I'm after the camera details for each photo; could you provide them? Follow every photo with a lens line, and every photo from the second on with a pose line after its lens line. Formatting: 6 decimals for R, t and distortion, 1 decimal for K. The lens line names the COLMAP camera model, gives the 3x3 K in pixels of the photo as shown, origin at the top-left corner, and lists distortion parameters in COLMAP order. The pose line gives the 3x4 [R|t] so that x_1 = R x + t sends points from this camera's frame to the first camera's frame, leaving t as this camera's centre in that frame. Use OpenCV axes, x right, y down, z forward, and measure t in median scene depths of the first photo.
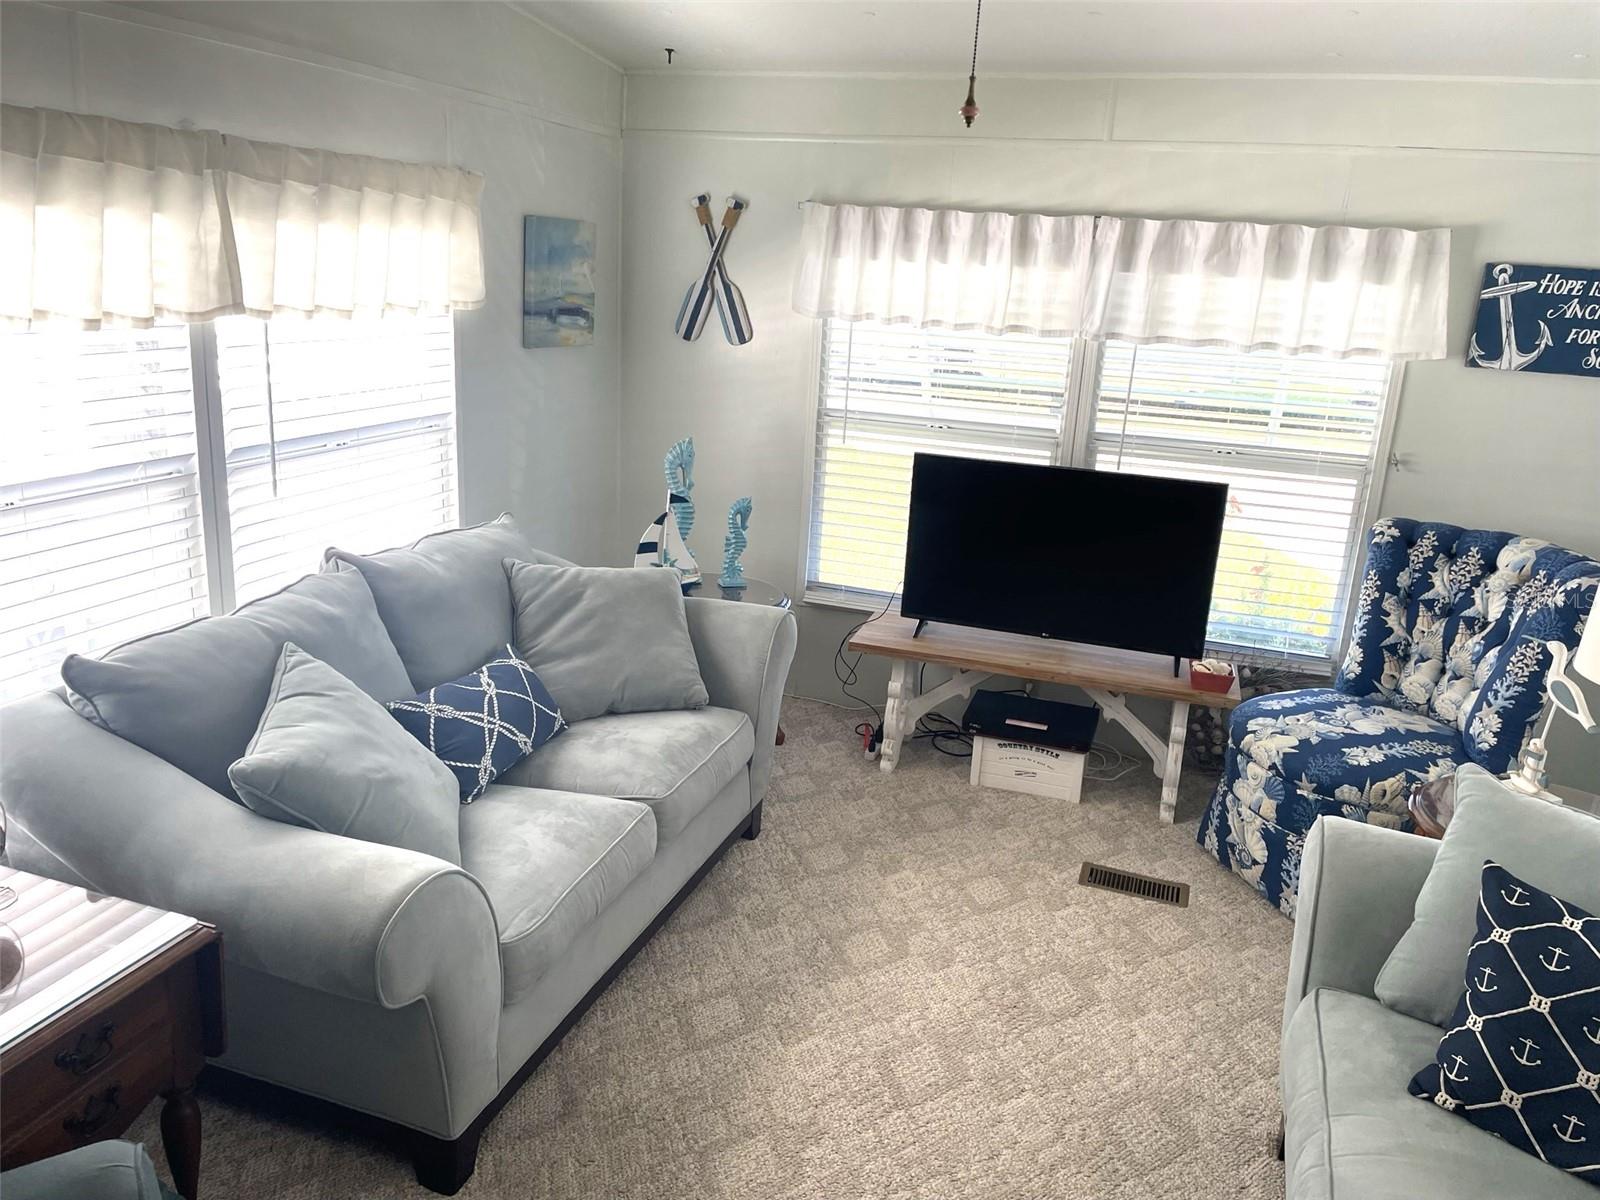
lens RADIAL K [[1201.5, 0, 811.5], [0, 1201.5, 588.8], [0, 0, 1]] dist [0.102203, -0.128956]
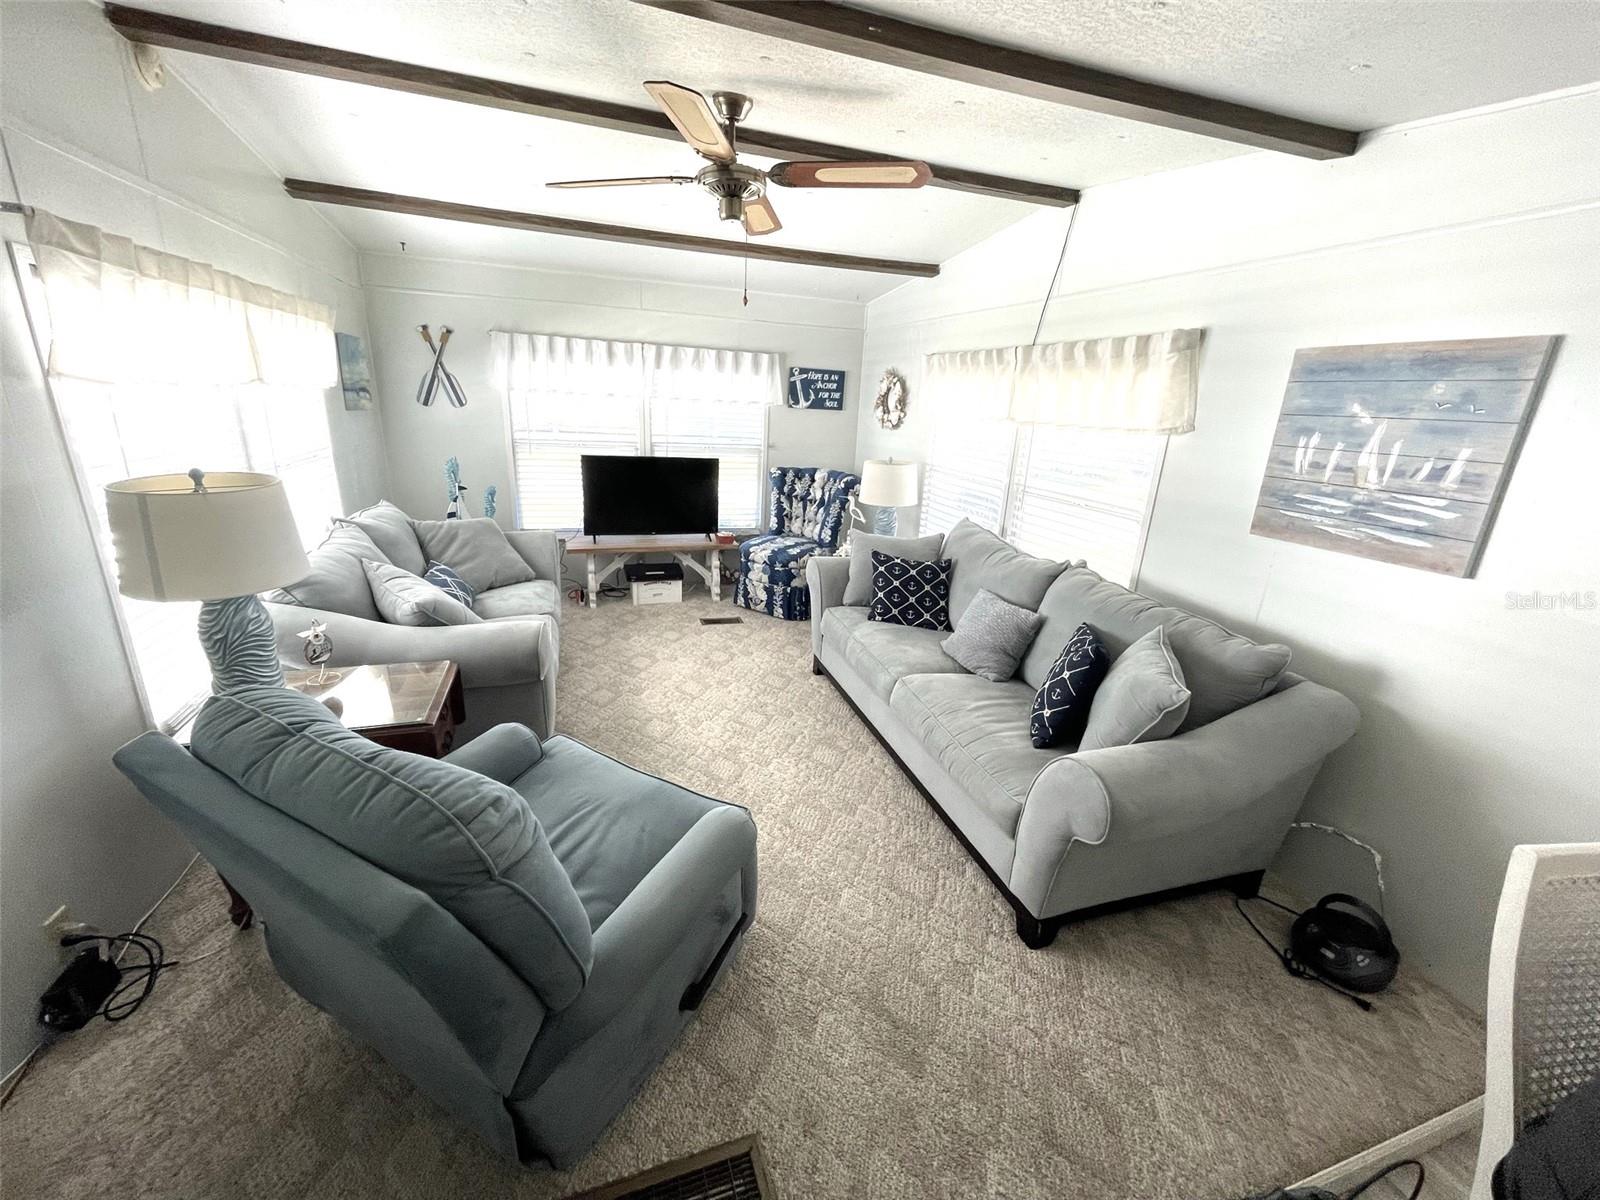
lens RADIAL K [[642.2, 0, 799.4], [0, 642.2, 605.1], [0, 0, 1]] dist [-0.000882, -0.000262]
pose [[0.799404, -0.199051, 0.566861, -0.332292], [0.153317, 0.979870, 0.127865, 0.065612], [-0.580901, -0.015307, 0.813830, -0.154392]]
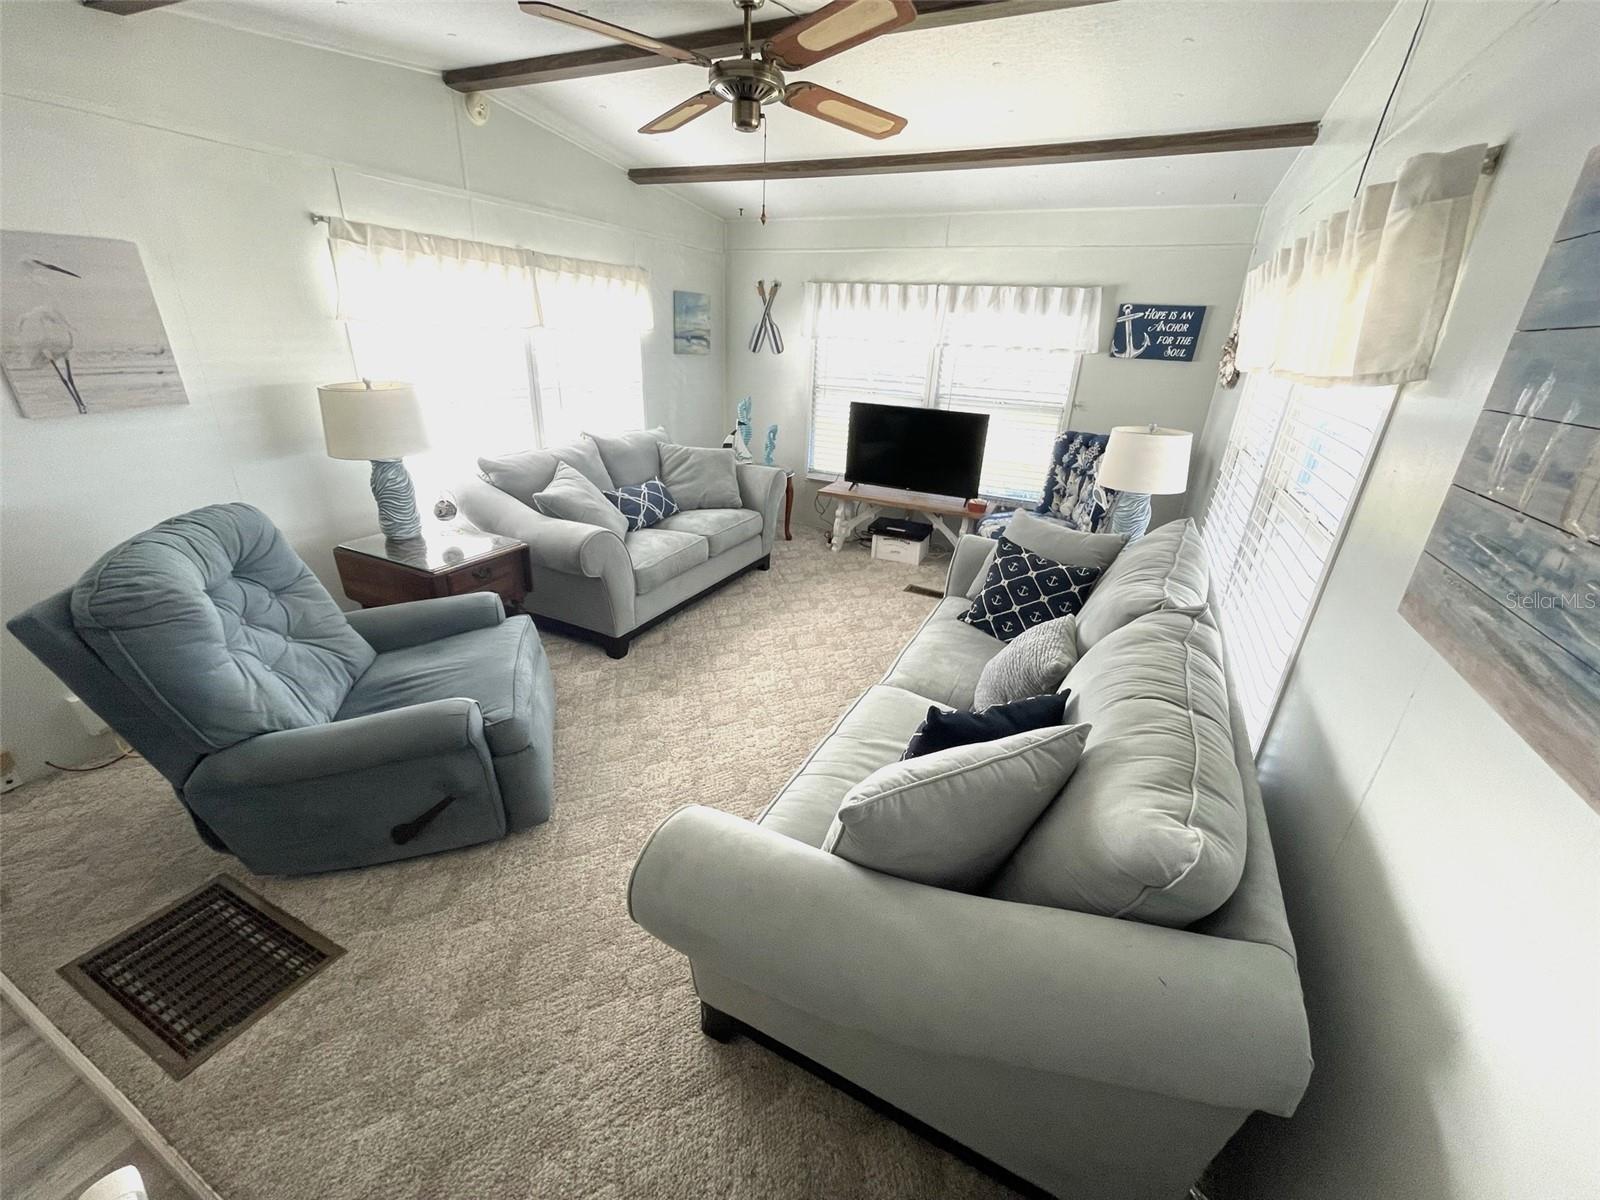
lens RADIAL K [[642.2, 0, 799.4], [0, 642.2, 605.1], [0, 0, 1]] dist [-0.000882, -0.000262]
pose [[0.991369, 0.037729, -0.125557, 0.172401], [-0.021277, 0.991302, 0.129877, 0.111990], [0.129365, -0.126085, 0.983548, -0.206667]]
